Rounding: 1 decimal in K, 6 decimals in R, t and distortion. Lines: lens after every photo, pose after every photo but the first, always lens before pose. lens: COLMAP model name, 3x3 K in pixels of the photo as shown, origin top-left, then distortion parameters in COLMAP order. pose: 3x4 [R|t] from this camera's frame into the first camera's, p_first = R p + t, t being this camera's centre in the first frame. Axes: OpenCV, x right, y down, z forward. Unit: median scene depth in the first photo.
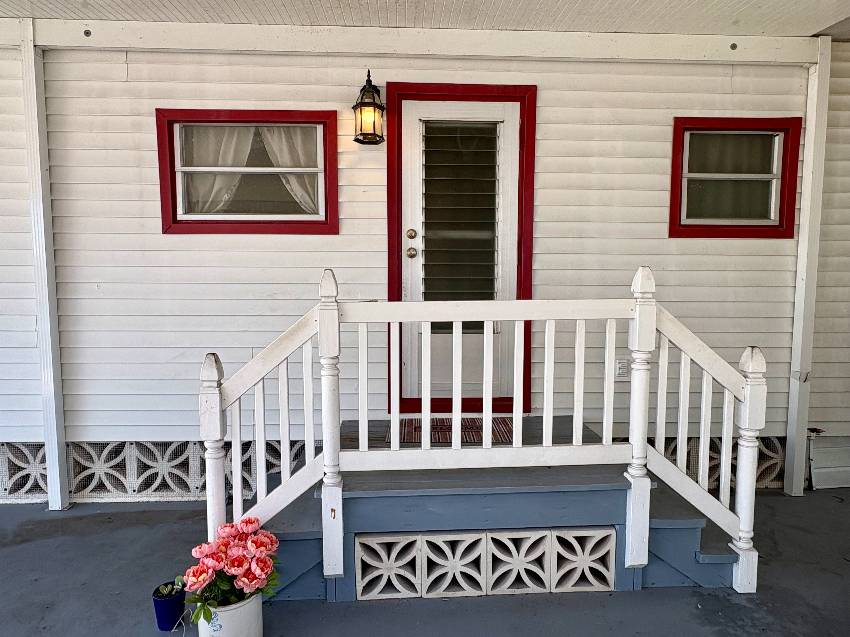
lens RADIAL K [[497.3, 0, 424.9], [0, 497.3, 331.8], [0, 0, 1]] dist [0.005460, -0.000168]
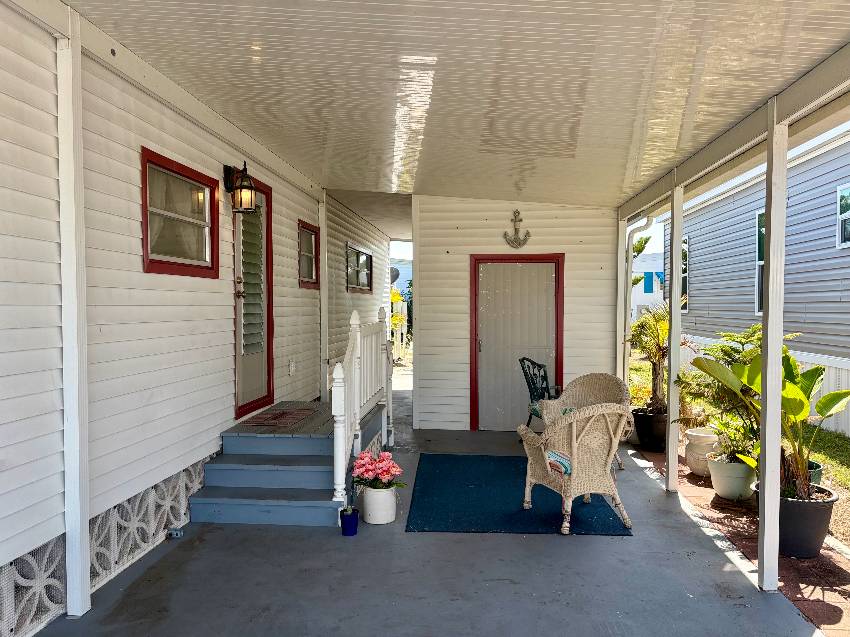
lens RADIAL K [[651.2, 0, 426.6], [0, 651.2, 322.0], [0, 0, 1]] dist [0.079421, -0.079173]
pose [[0.127060, -0.028712, 0.991479, -1.681161], [0.078911, 0.996705, 0.018751, -0.078788], [-0.988751, 0.075857, 0.128907, 0.291569]]
